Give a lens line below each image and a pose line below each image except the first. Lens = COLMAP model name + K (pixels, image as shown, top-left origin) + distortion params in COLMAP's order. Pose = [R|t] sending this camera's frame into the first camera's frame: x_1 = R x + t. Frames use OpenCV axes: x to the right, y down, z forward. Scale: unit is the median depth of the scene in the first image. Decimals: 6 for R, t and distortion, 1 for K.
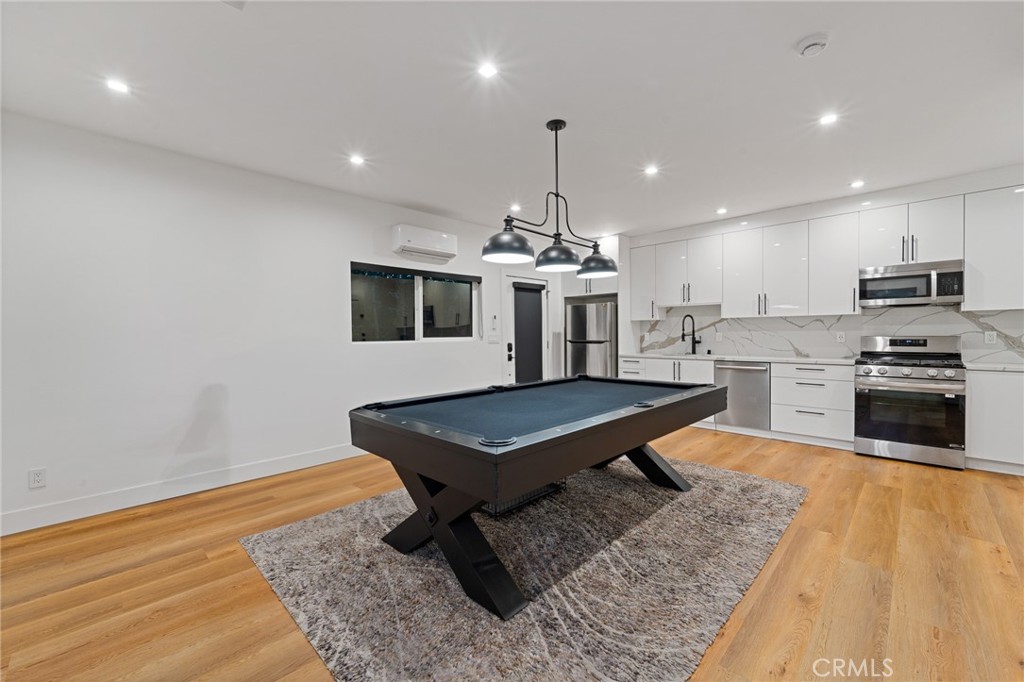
lens RADIAL K [[415.8, 0, 521.4], [0, 415.8, 341.4], [0, 0, 1]] dist [0.000620, -0.002618]
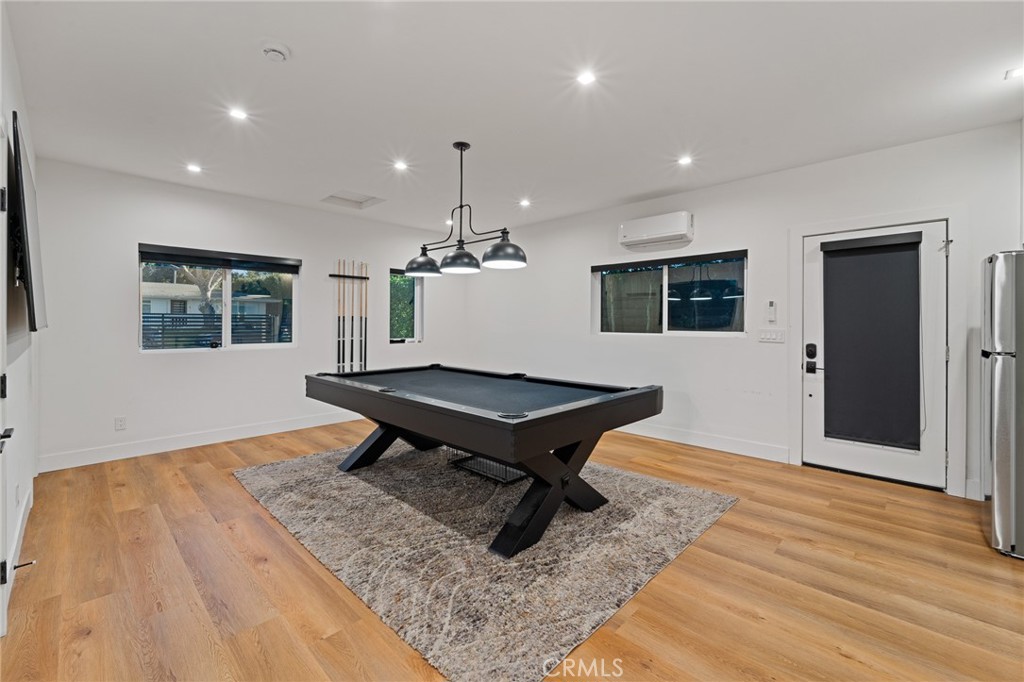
lens RADIAL K [[415.8, 0, 494.6], [0, 415.8, 323.1], [0, 0, 1]] dist [0.000620, -0.002618]
pose [[-0.021179, 0.006349, -0.999756, 0.701429], [-0.023742, 0.999695, 0.006852, -0.023223], [0.999494, 0.023882, -0.021022, 0.639397]]
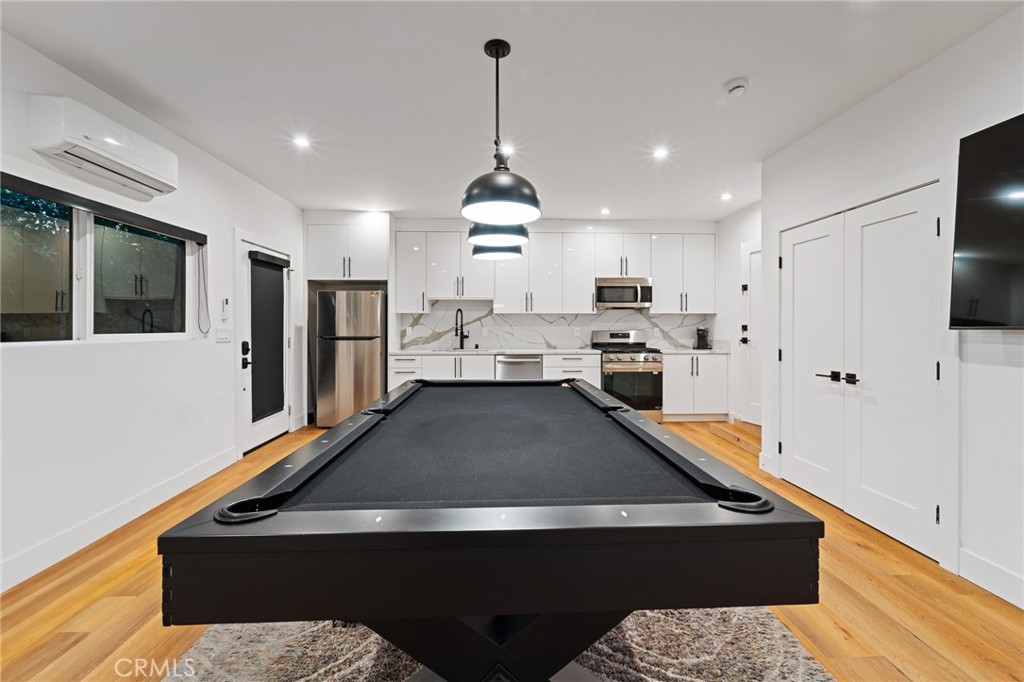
lens RADIAL K [[415.8, 0, 510.8], [0, 415.8, 325.1], [0, 0, 1]] dist [0.000620, -0.002618]
pose [[0.685504, 0.009264, 0.728010, -0.258476], [0.009290, 0.999726, -0.021469, -0.004534], [-0.728010, 0.021480, 0.685230, 0.277819]]
